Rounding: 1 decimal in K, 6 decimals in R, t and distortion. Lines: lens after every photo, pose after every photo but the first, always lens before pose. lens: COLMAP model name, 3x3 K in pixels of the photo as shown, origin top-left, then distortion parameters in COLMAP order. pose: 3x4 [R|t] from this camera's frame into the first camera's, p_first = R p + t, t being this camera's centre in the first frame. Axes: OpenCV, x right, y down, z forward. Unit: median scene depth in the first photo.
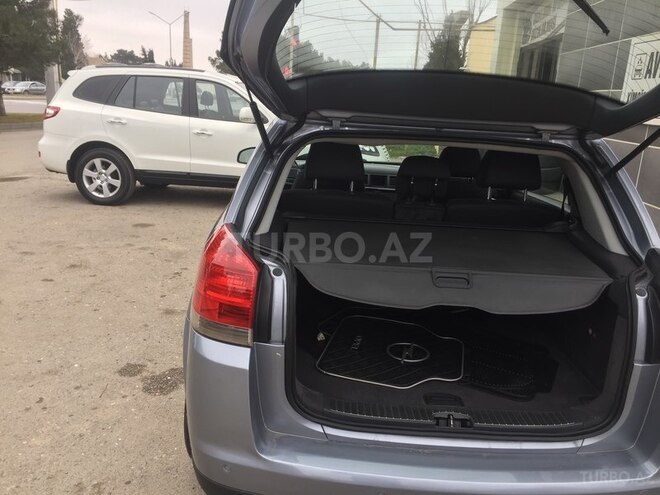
lens RADIAL K [[551.6, 0, 330.0], [0, 551.6, 247.5], [0, 0, 1]] dist [0.007539, -0.008284]
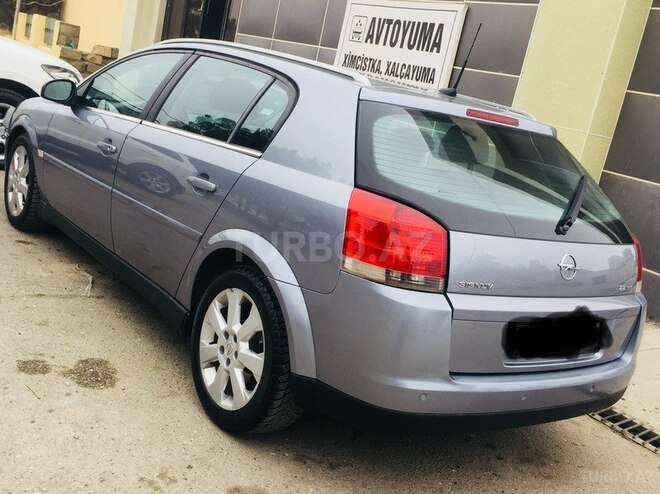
lens RADIAL K [[751.1, 0, 330.0], [0, 751.1, 247.0], [0, 0, 1]] dist [0.016201, 0.000863]
pose [[0.794376, -0.018771, 0.607137, -0.549321], [-0.007072, 0.999169, 0.040143, 0.007245], [-0.607386, -0.036182, 0.793583, -0.066387]]
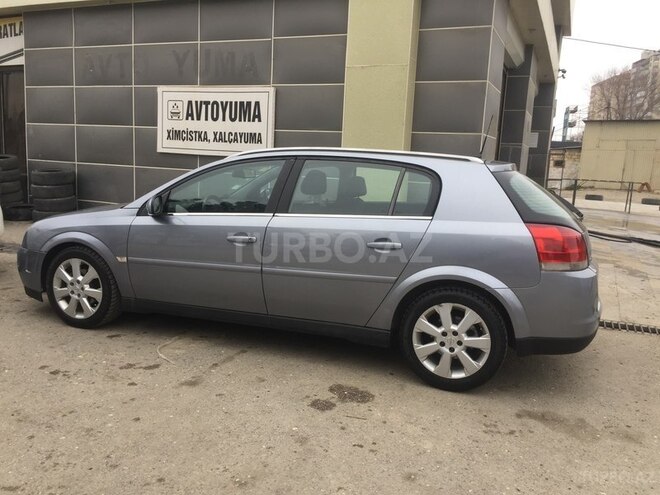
lens RADIAL K [[552.5, 0, 330.0], [0, 552.5, 247.5], [0, 0, 1]] dist [0.032831, -0.000427]
pose [[0.351528, -0.186683, 0.917375, -1.053122], [0.222266, 0.968541, 0.111925, -0.155744], [-0.909410, 0.164556, 0.381962, 0.436442]]
